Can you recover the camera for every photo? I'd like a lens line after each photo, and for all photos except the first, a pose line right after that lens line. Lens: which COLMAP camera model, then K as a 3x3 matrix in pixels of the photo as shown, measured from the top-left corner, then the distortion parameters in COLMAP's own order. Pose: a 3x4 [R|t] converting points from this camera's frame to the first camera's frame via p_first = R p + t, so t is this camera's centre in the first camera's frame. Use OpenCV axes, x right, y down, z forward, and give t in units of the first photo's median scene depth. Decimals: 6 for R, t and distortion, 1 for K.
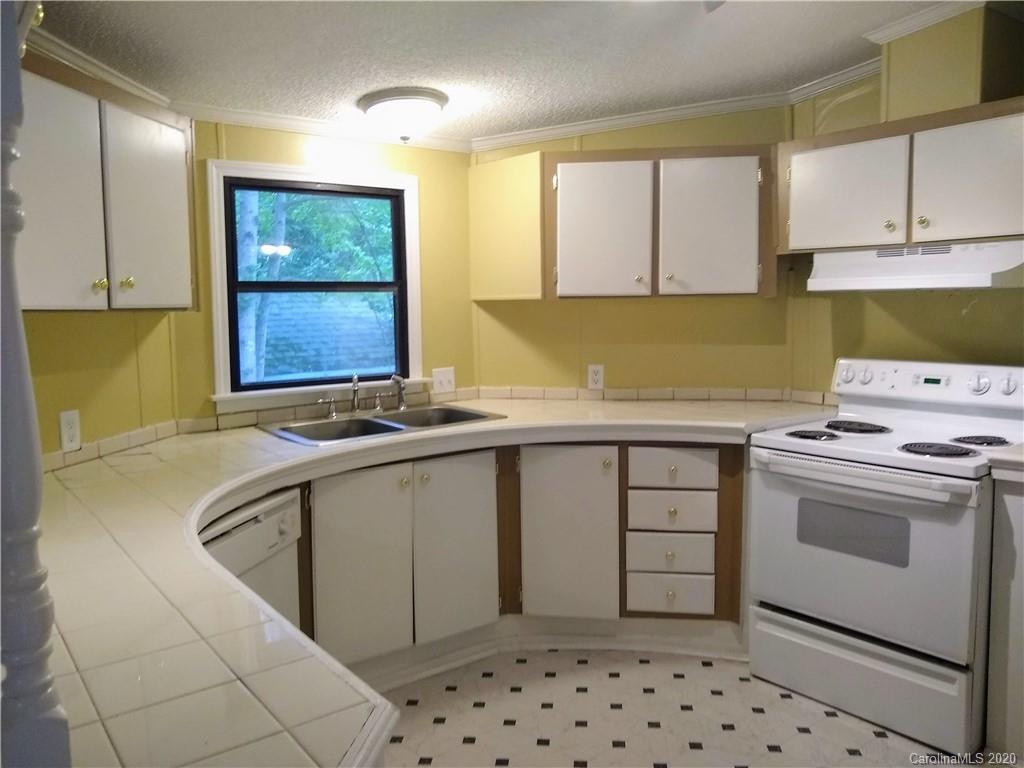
lens RADIAL K [[778.5, 0, 512.5], [0, 778.5, 374.7], [0, 0, 1]] dist [-0.059992, 0.007458]
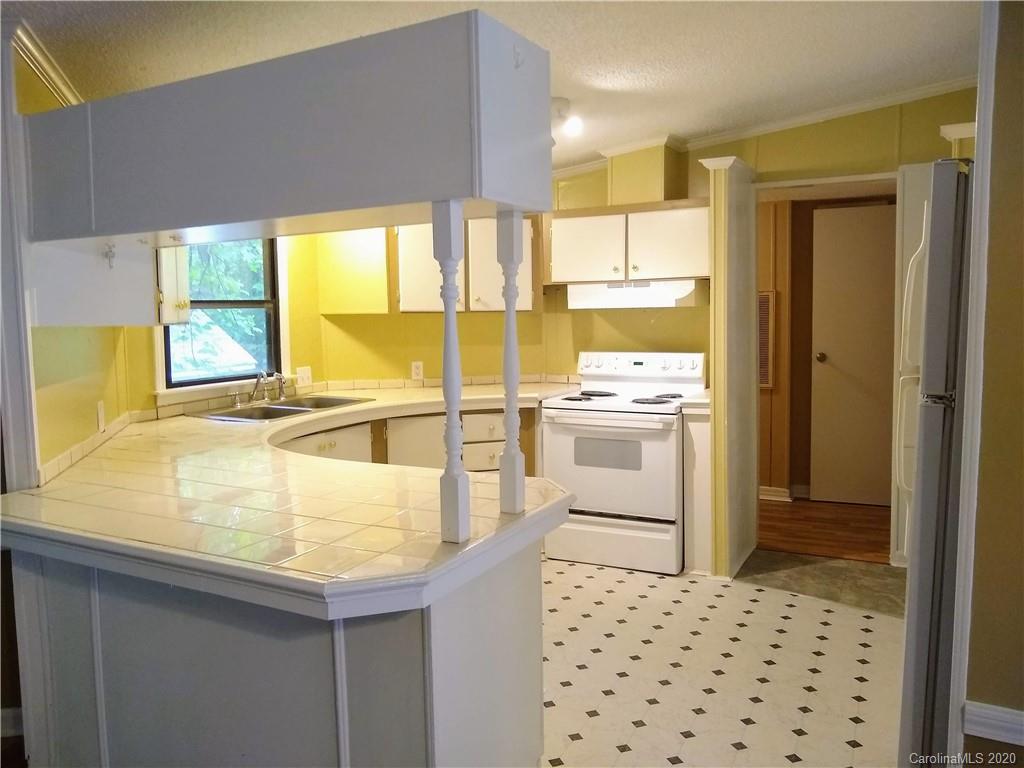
lens RADIAL K [[778.5, 0, 511.7], [0, 778.5, 391.1], [0, 0, 1]] dist [-0.059992, 0.007458]
pose [[0.896427, -0.041618, 0.441232, -0.416187], [0.040332, 0.999111, 0.012300, 0.034400], [-0.441352, 0.006770, 0.897309, -0.362570]]
